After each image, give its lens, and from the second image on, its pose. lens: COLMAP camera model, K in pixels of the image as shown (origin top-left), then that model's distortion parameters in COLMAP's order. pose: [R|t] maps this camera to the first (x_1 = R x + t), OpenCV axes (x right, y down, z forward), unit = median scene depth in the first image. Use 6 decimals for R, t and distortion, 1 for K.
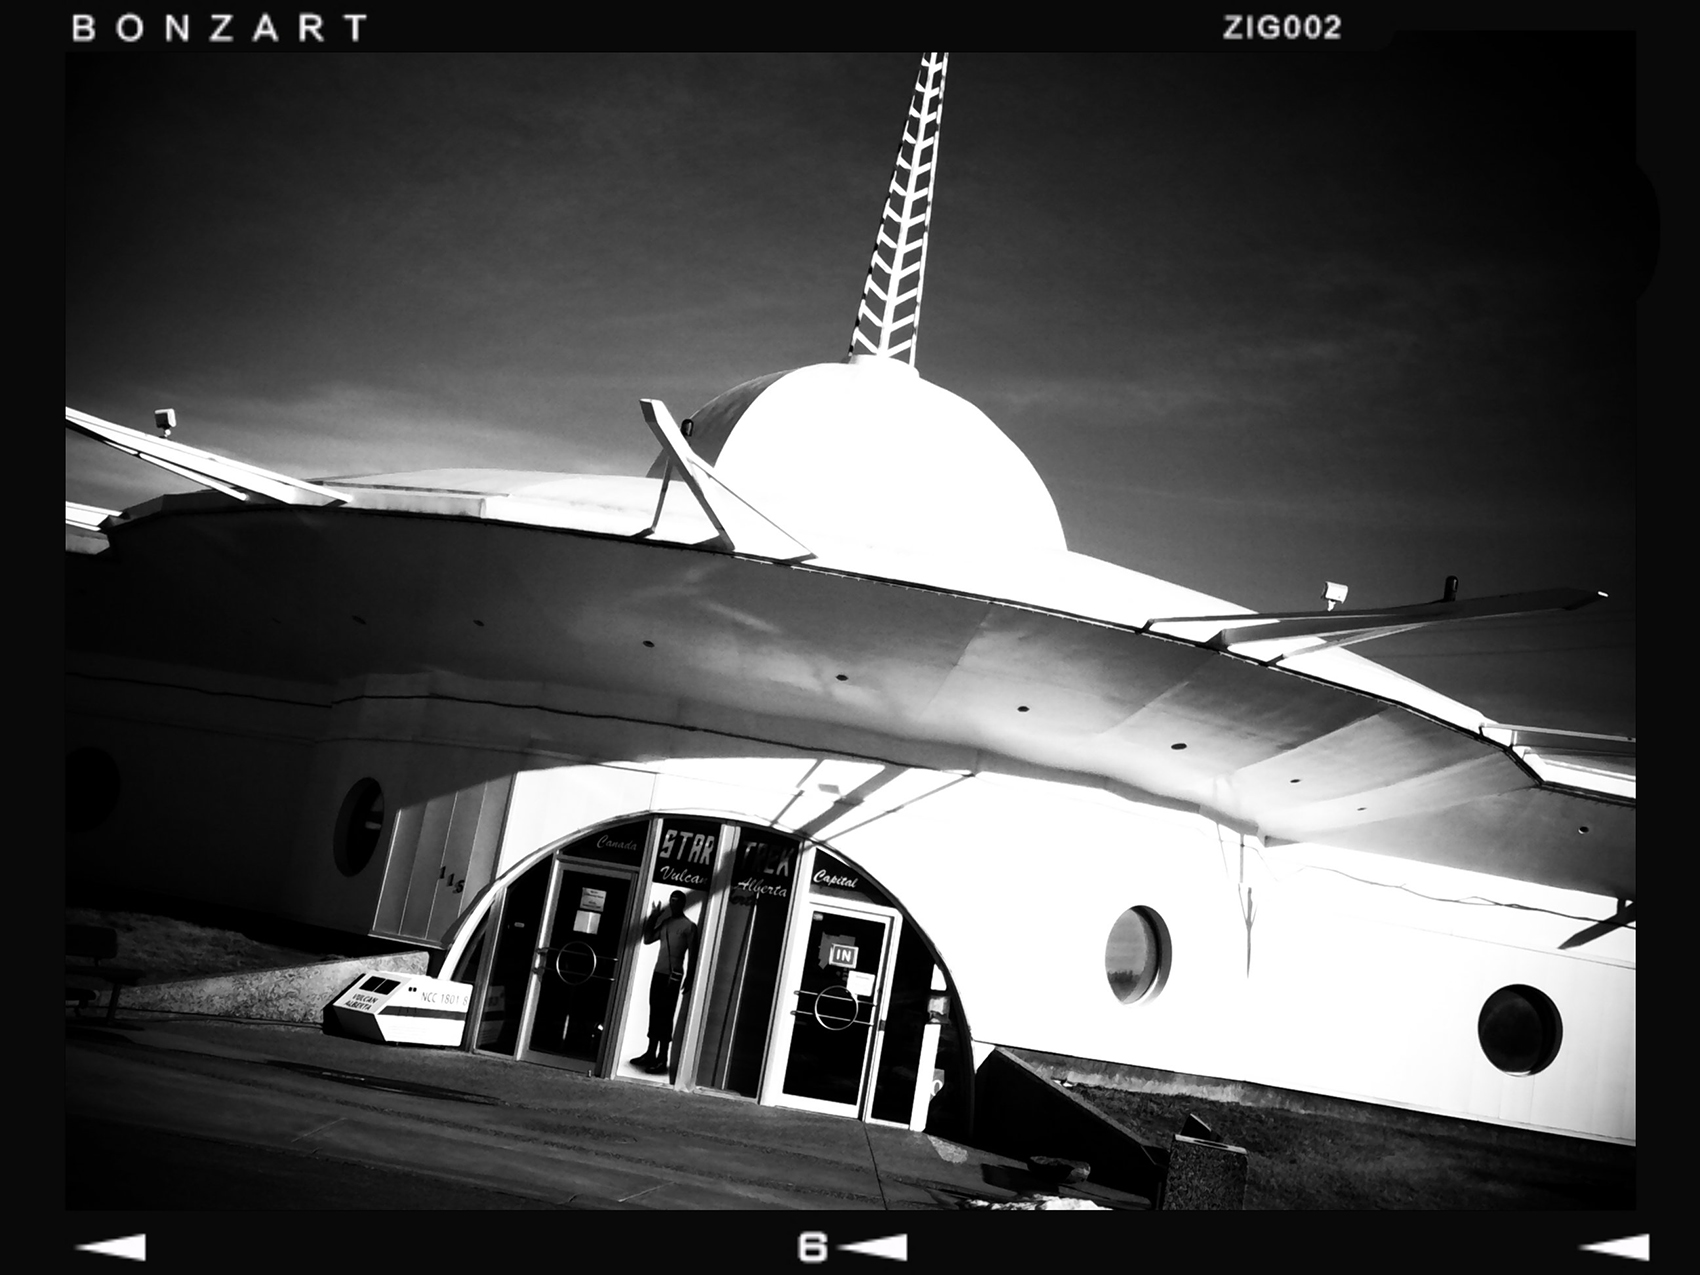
lens RADIAL K [[2002.2, 0, 850.0], [0, 2002.2, 637.5], [0, 0, 1]] dist [0.249191, -0.735263]
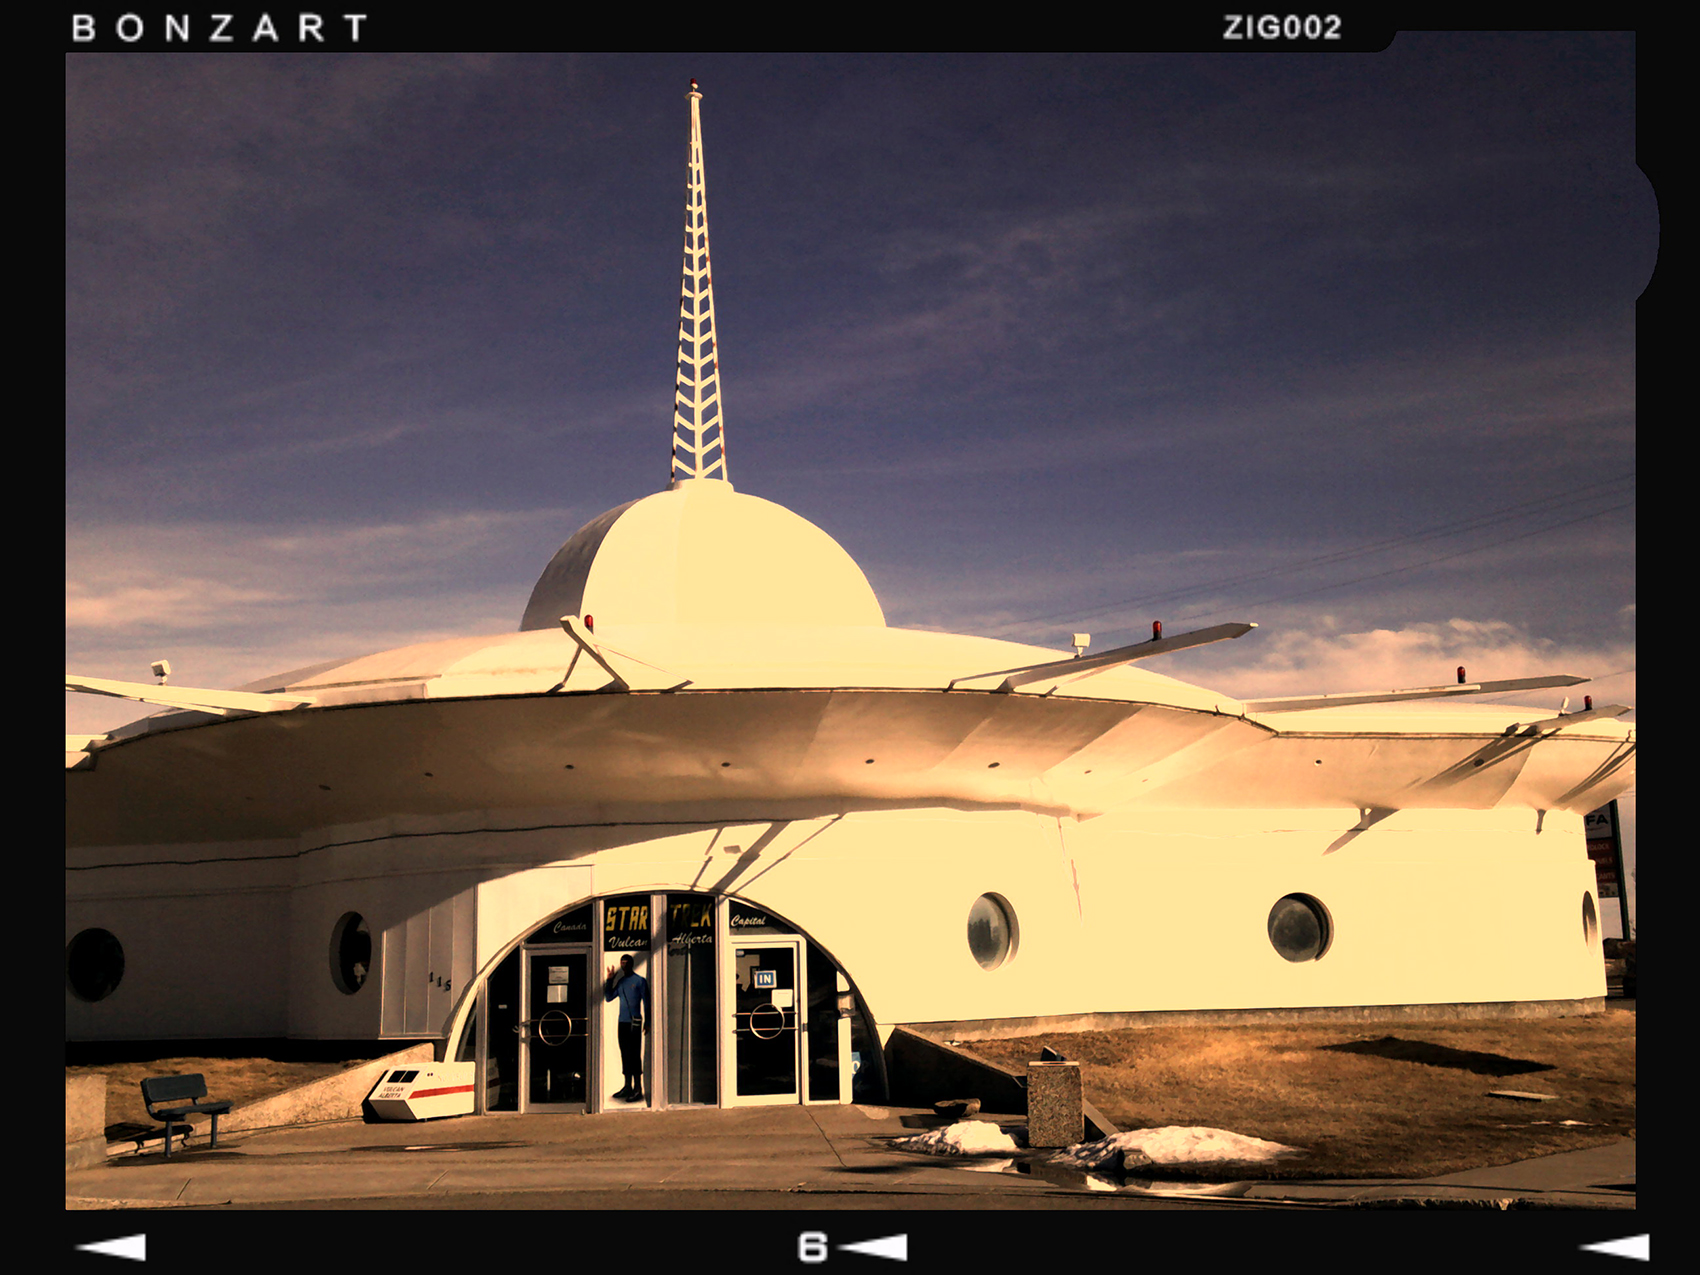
lens RADIAL K [[2002.2, 0, 850.0], [0, 2002.2, 637.5], [0, 0, 1]] dist [0.249191, -0.735263]
pose [[0.979922, -0.181200, 0.083183, -0.017348], [0.181072, 0.983427, 0.009147, -0.054355], [-0.083462, 0.006099, 0.996492, -0.263345]]
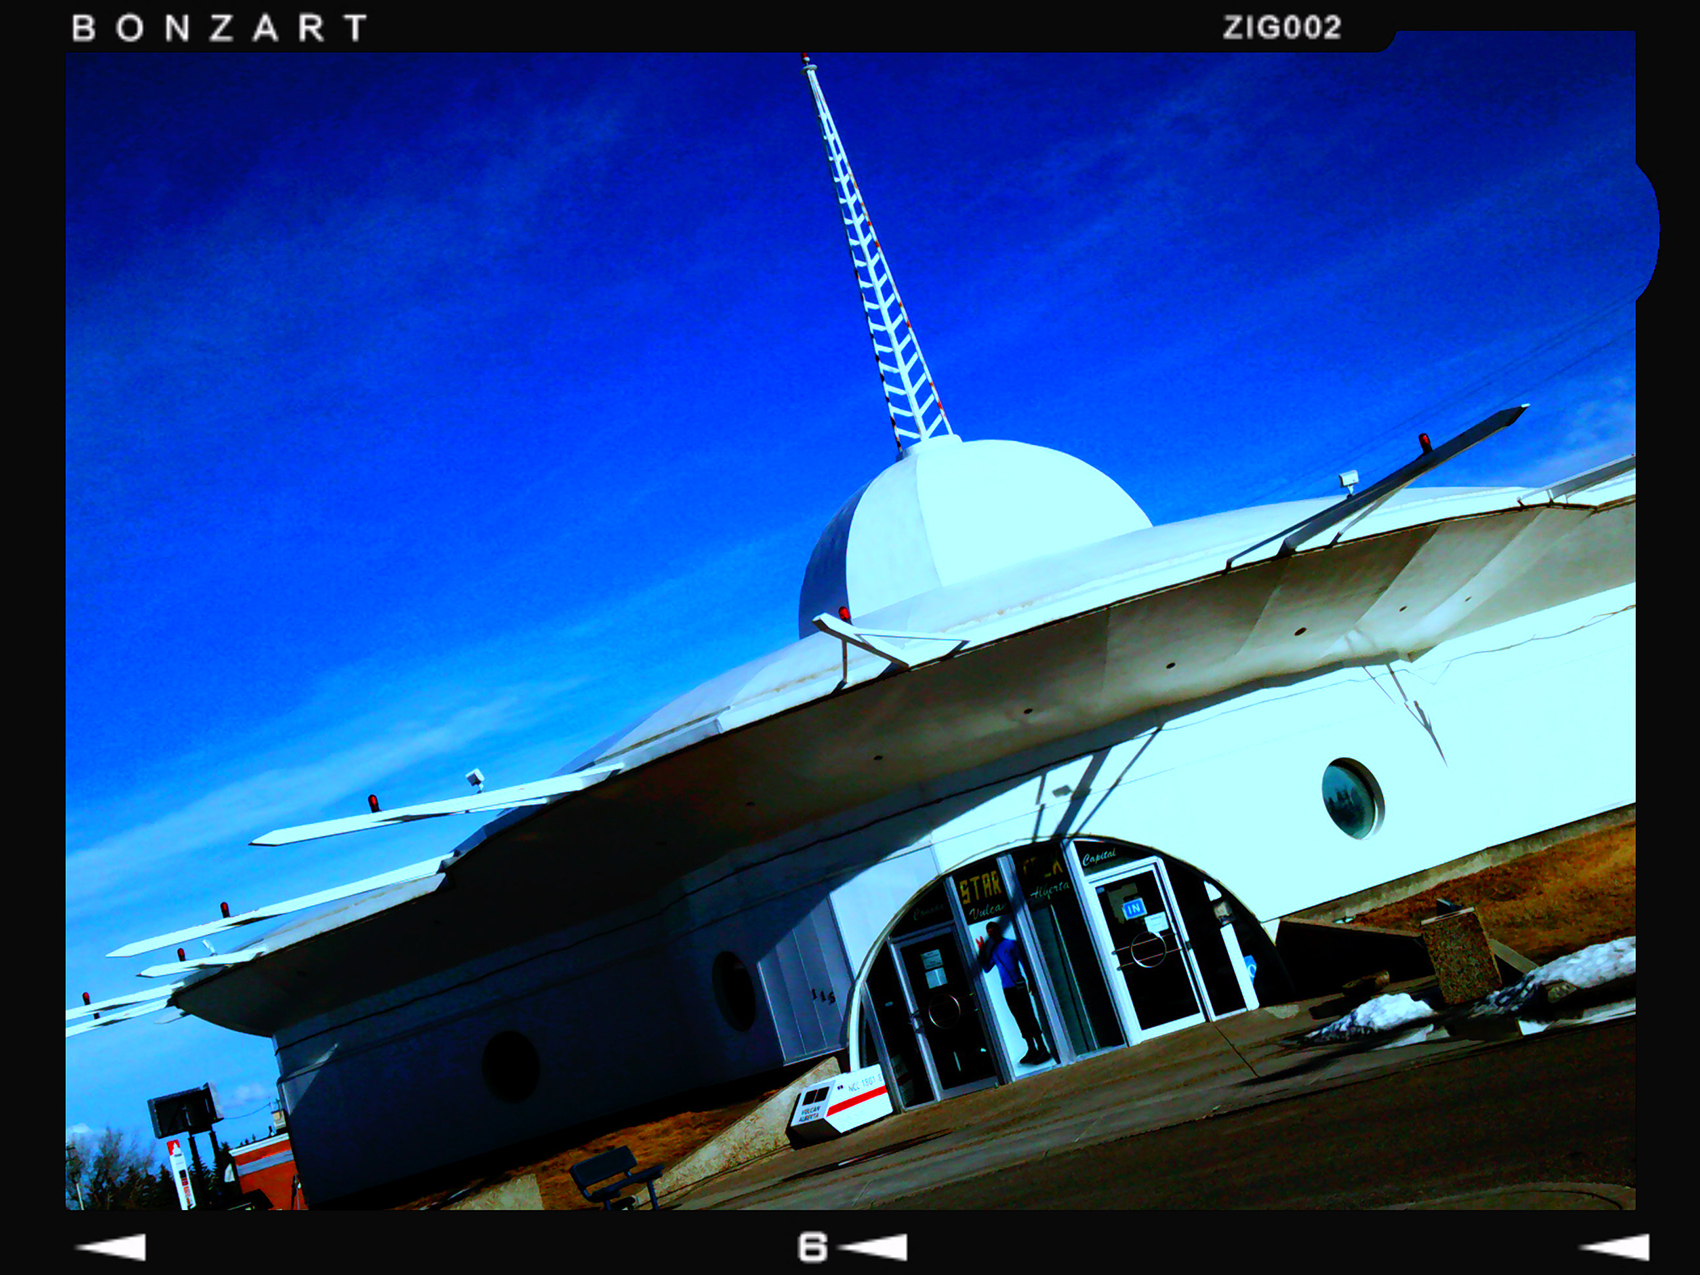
lens RADIAL K [[2002.2, 0, 850.0], [0, 2002.2, 637.5], [0, 0, 1]] dist [0.249191, -0.735263]
pose [[0.883629, -0.463184, -0.068268, 0.004521], [0.463098, 0.886124, -0.018039, -0.047161], [0.068849, -0.015675, 0.997504, -0.239541]]
